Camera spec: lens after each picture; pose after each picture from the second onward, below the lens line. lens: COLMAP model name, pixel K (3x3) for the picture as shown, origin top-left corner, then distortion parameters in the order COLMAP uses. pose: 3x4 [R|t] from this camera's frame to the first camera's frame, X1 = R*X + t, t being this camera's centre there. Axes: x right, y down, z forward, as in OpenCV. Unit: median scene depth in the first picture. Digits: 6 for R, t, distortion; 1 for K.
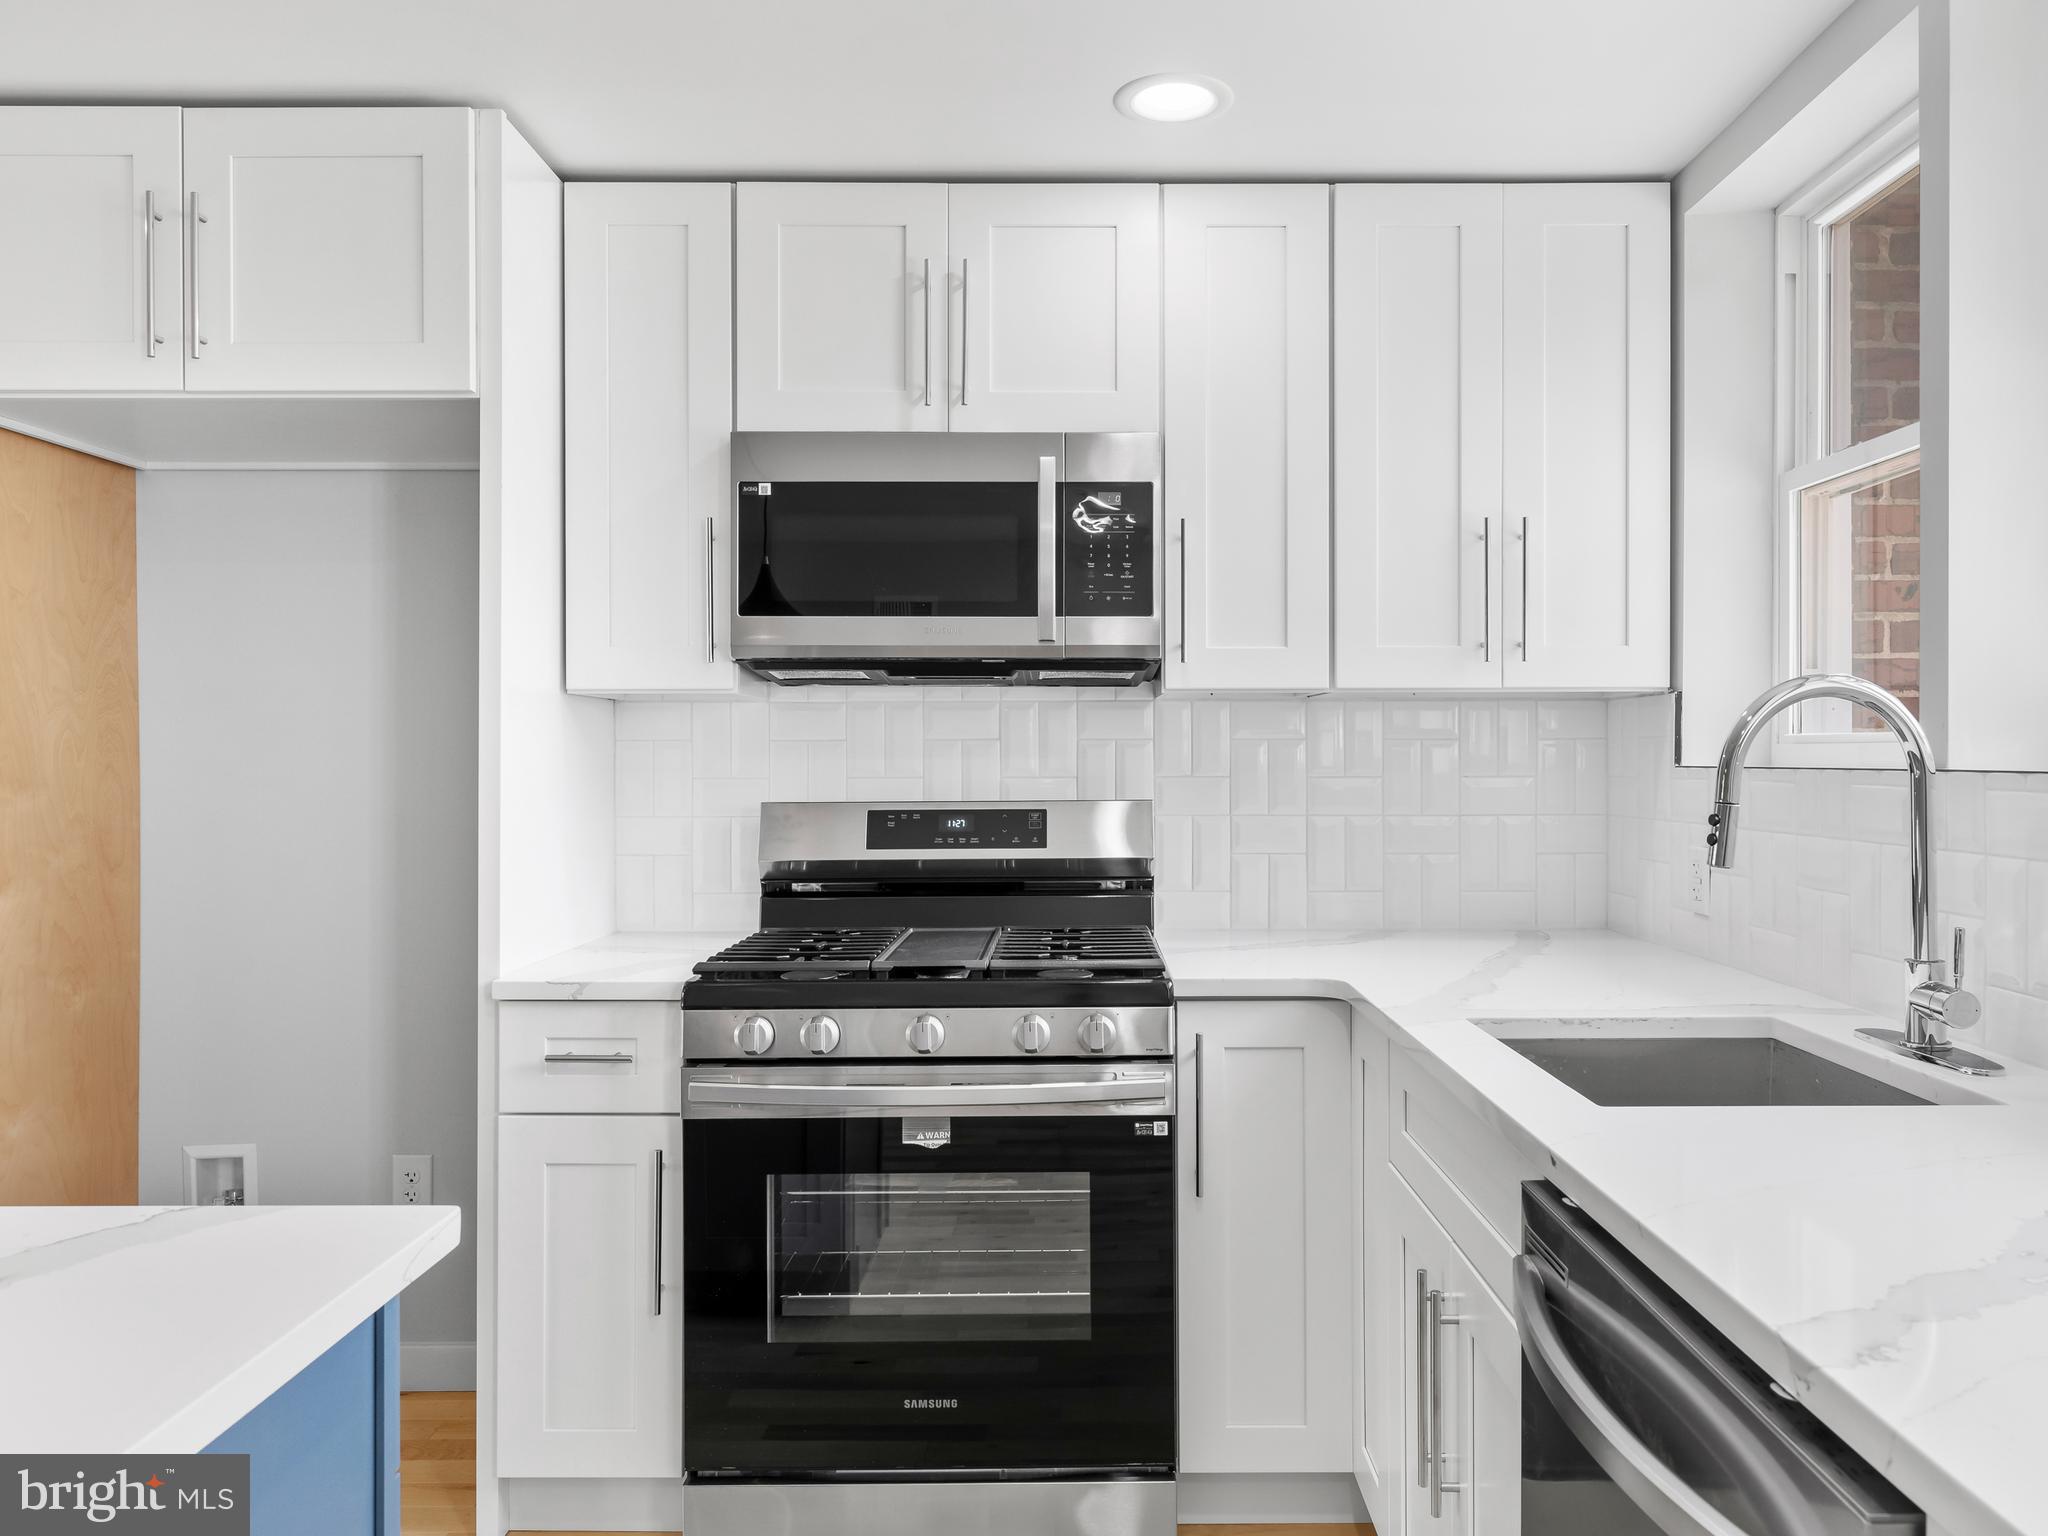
lens RADIAL K [[1483.9, 0, 1080.1], [0, 1483.9, 764.7], [0, 0, 1]] dist [0.001838, 0.000671]
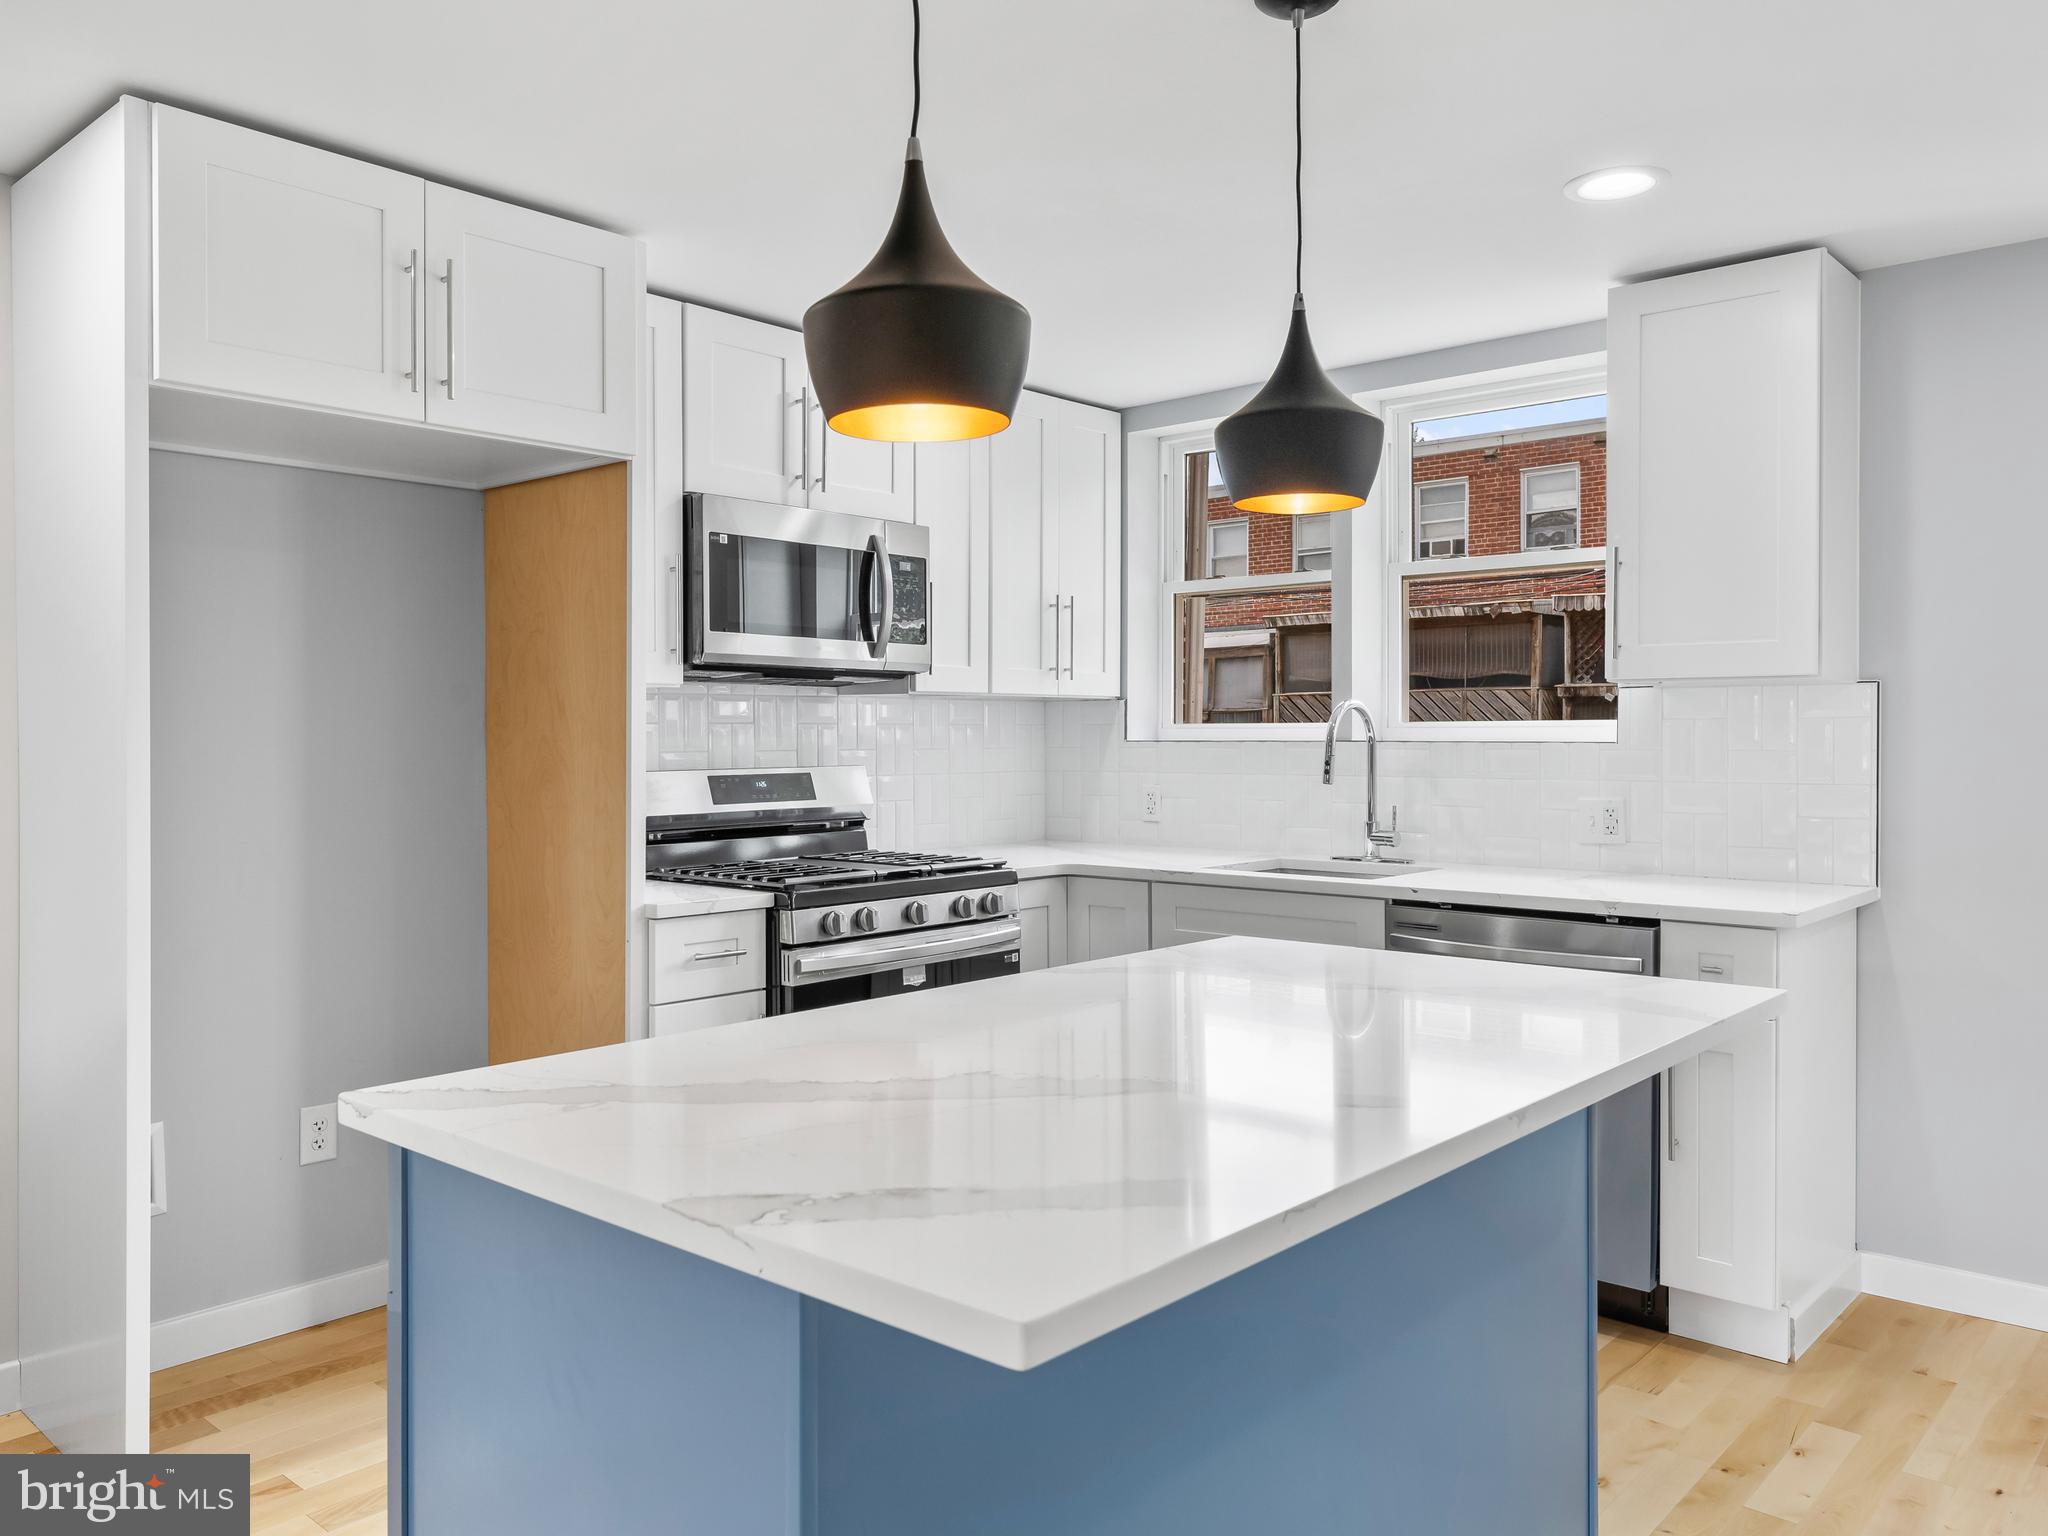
lens RADIAL K [[1516.5, 0, 1019.9], [0, 1516.5, 750.8], [0, 0, 1]] dist [0.003155, -0.000934]
pose [[0.671036, -0.007245, 0.741389, -1.050117], [0.005152, 0.999974, 0.005108, 0.002990], [-0.741407, 0.000392, 0.671056, -0.132673]]
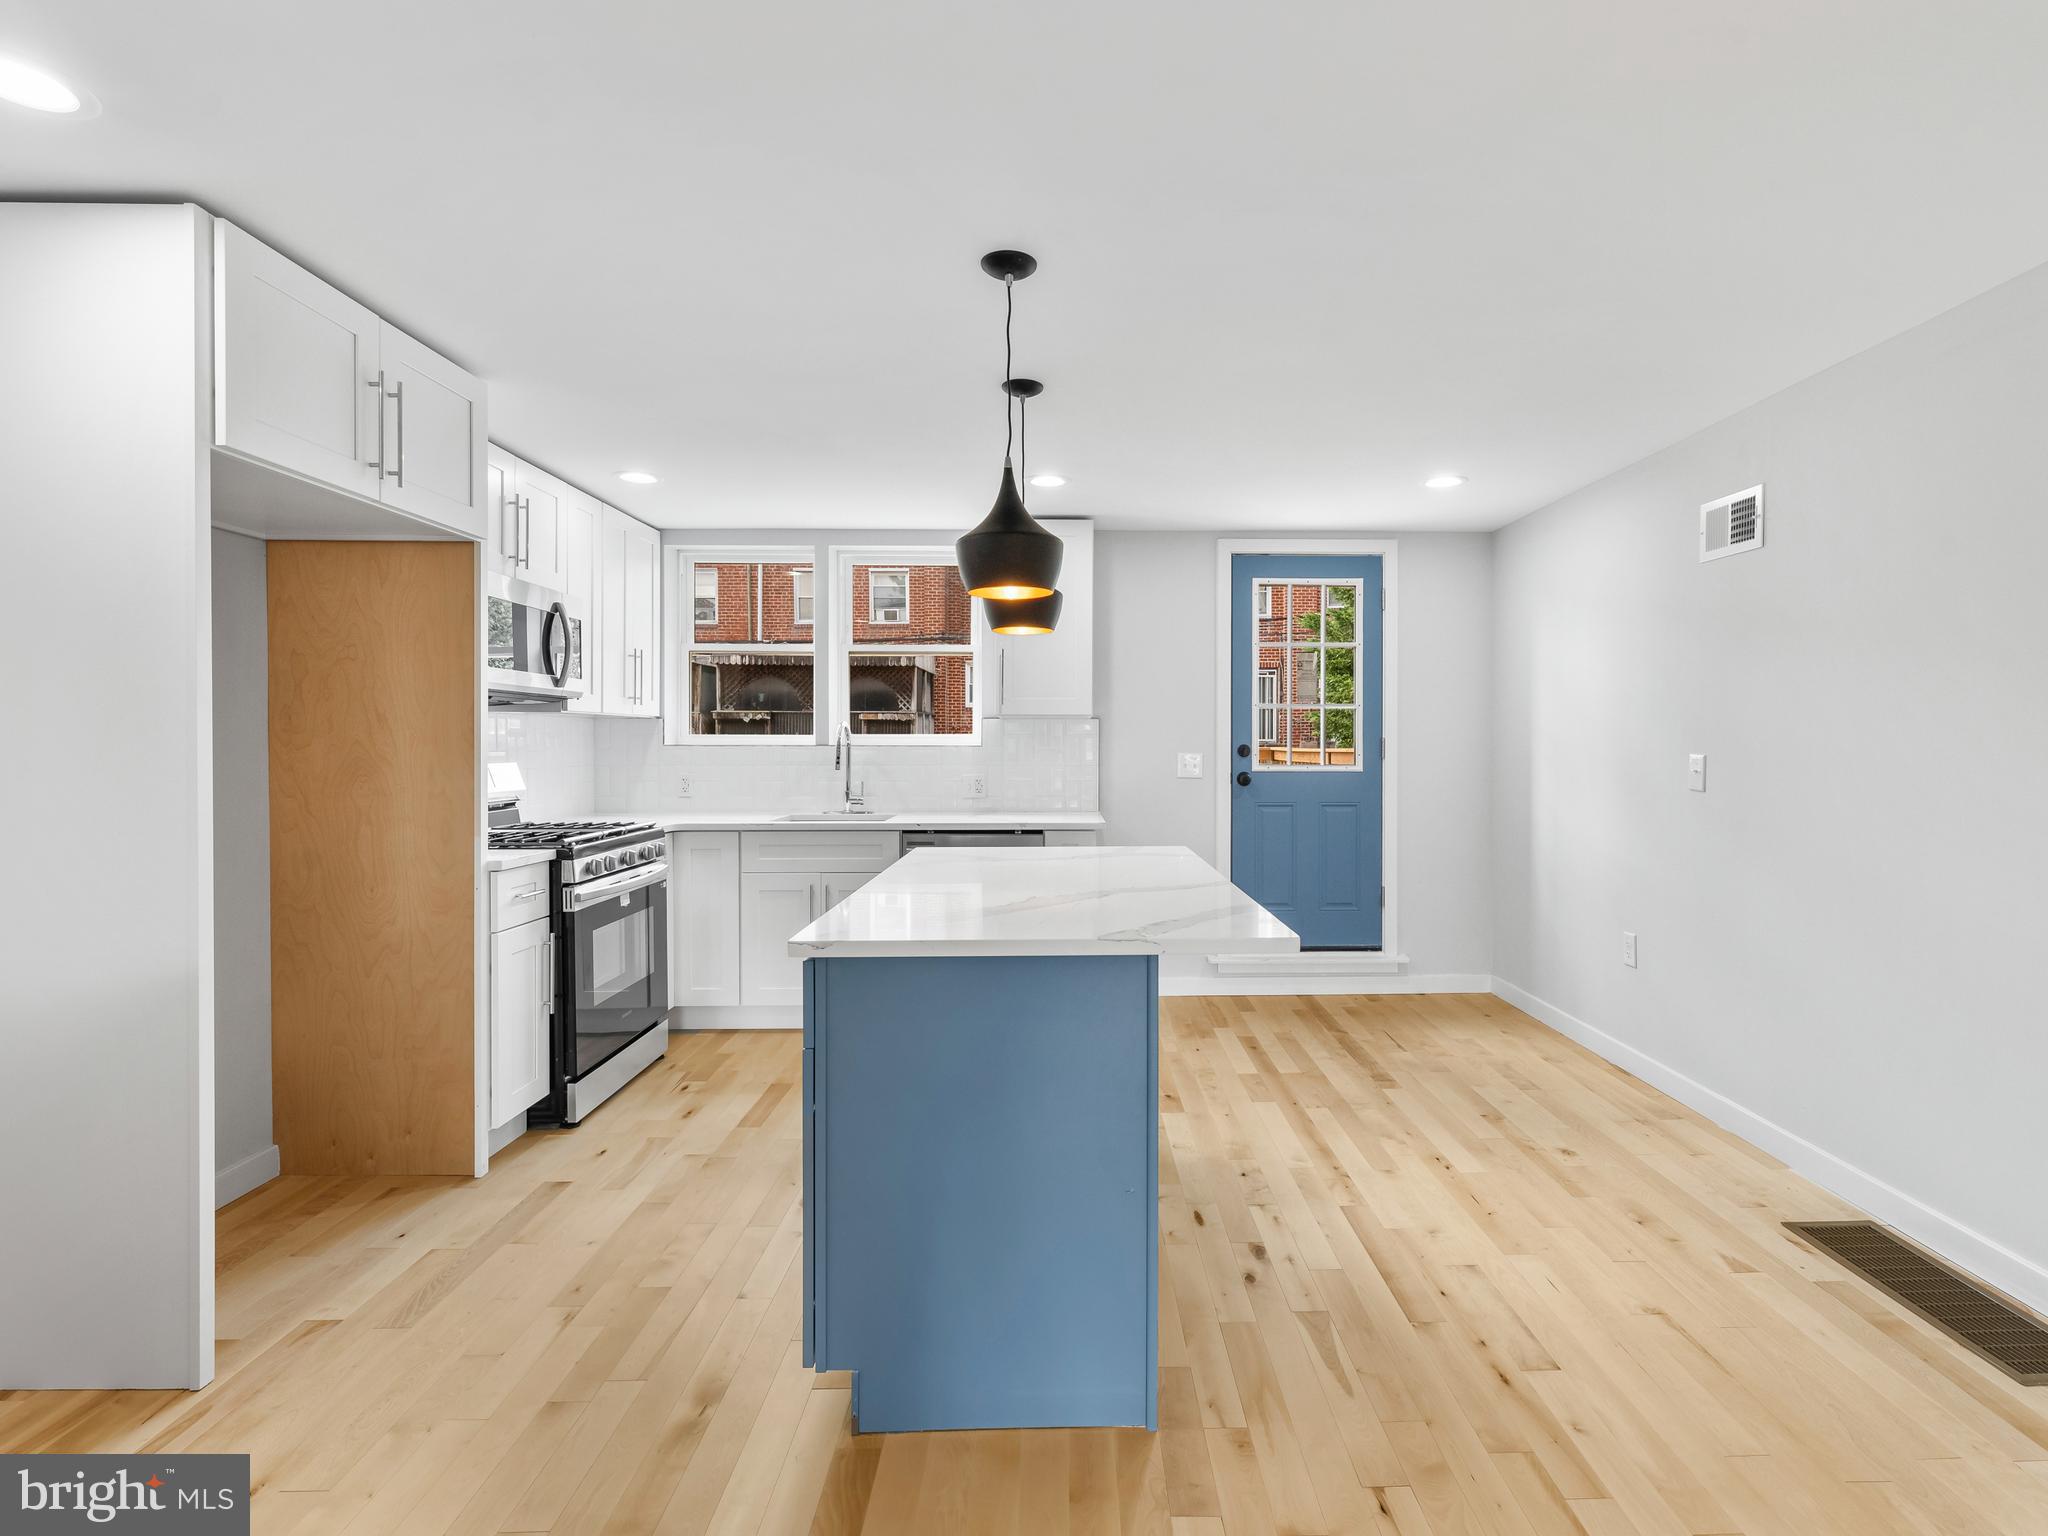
lens RADIAL K [[995.0, 0, 1080.8], [0, 995.0, 755.9], [0, 0, 1]] dist [-0.000097, -0.000079]
pose [[-0.015710, -0.011109, 0.999815, -1.470688], [0.005093, 0.999924, 0.011190, 0.003784], [-0.999864, 0.005268, -0.015653, 0.259490]]
